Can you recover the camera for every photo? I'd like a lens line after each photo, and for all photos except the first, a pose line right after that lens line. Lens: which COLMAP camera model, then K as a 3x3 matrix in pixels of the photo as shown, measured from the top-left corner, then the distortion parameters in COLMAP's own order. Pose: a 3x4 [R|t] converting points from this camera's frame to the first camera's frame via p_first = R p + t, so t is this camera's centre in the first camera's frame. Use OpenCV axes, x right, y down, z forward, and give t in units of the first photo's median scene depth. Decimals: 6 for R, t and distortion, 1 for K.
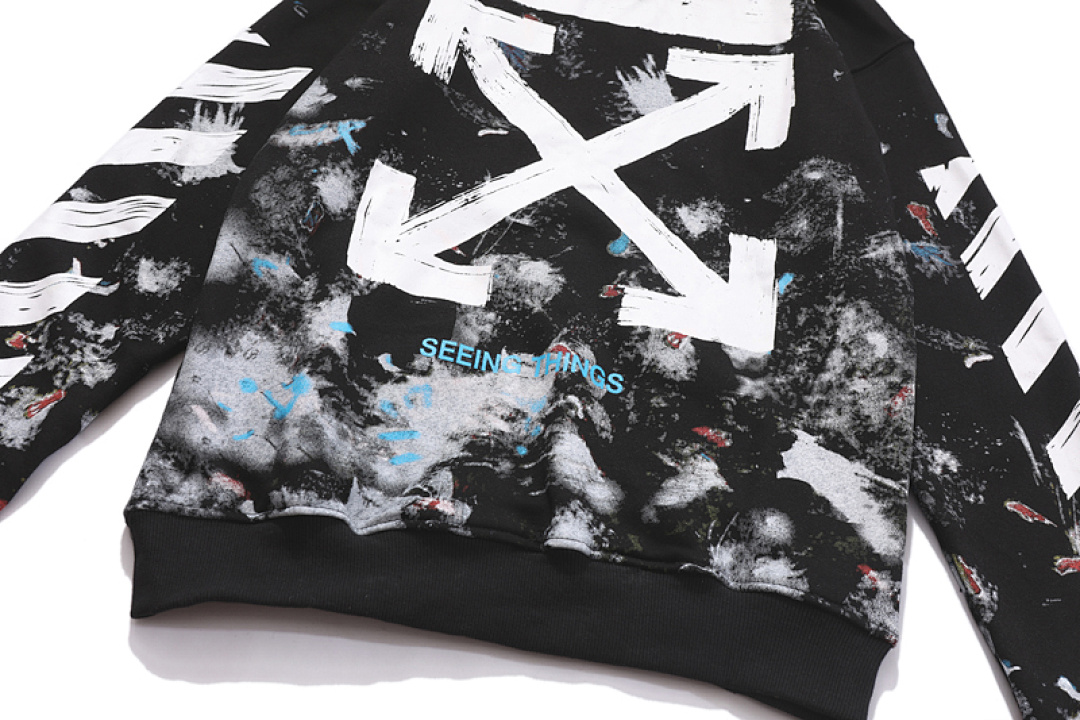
lens RADIAL K [[1252.6, 0, 540.0], [0, 1252.6, 360.0], [0, 0, 1]] dist [-0.054183, 0.146853]
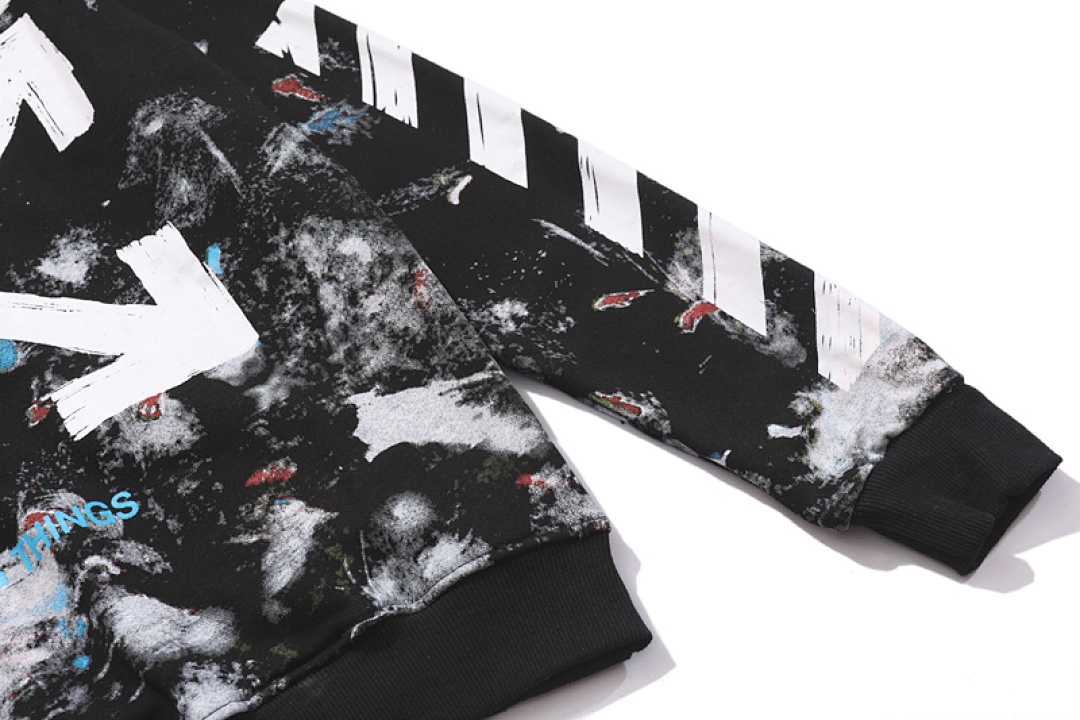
lens RADIAL K [[1446.1, 0, 540.0], [0, 1446.1, 360.0], [0, 0, 1]] dist [0.012028, 0.104830]
pose [[0.713922, -0.630890, 0.303798, 0.027615], [0.620098, 0.771155, 0.144216, -0.018428], [-0.325260, 0.085425, 0.941758, 0.092745]]
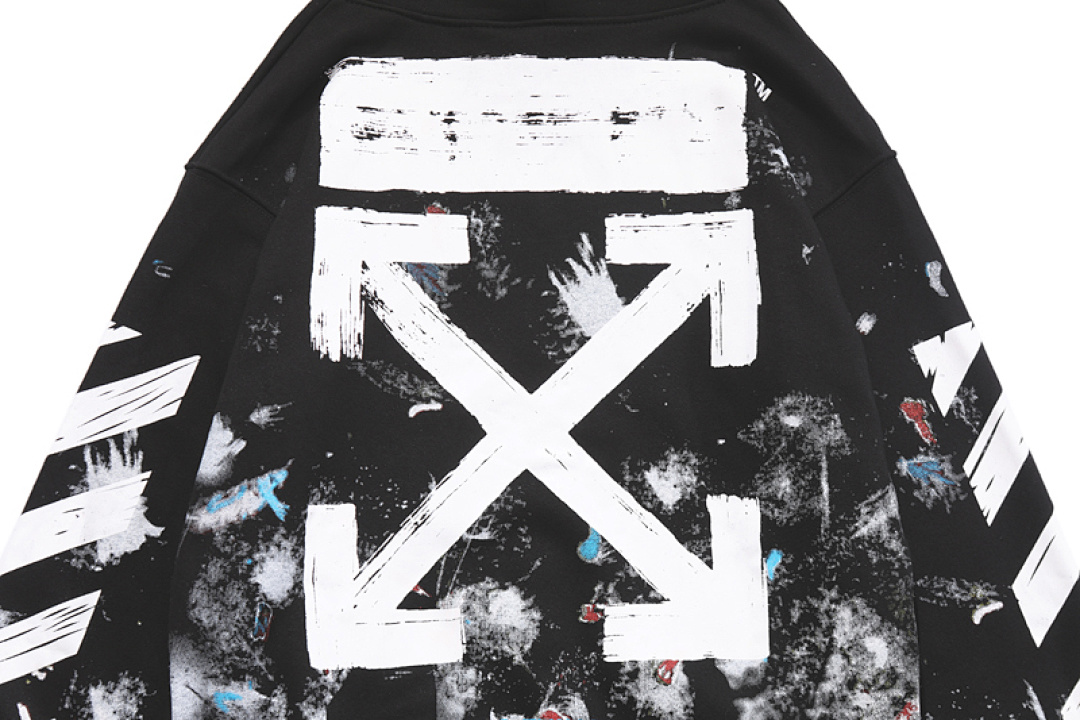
lens RADIAL K [[1657.8, 0, 540.0], [0, 1657.8, 360.0], [0, 0, 1]] dist [0.059056, 0.073823]
pose [[0.983711, -0.178473, -0.021465, 0.080921], [0.172751, 0.905575, 0.387416, -0.722293], [-0.049705, -0.384814, 0.921655, -0.070756]]
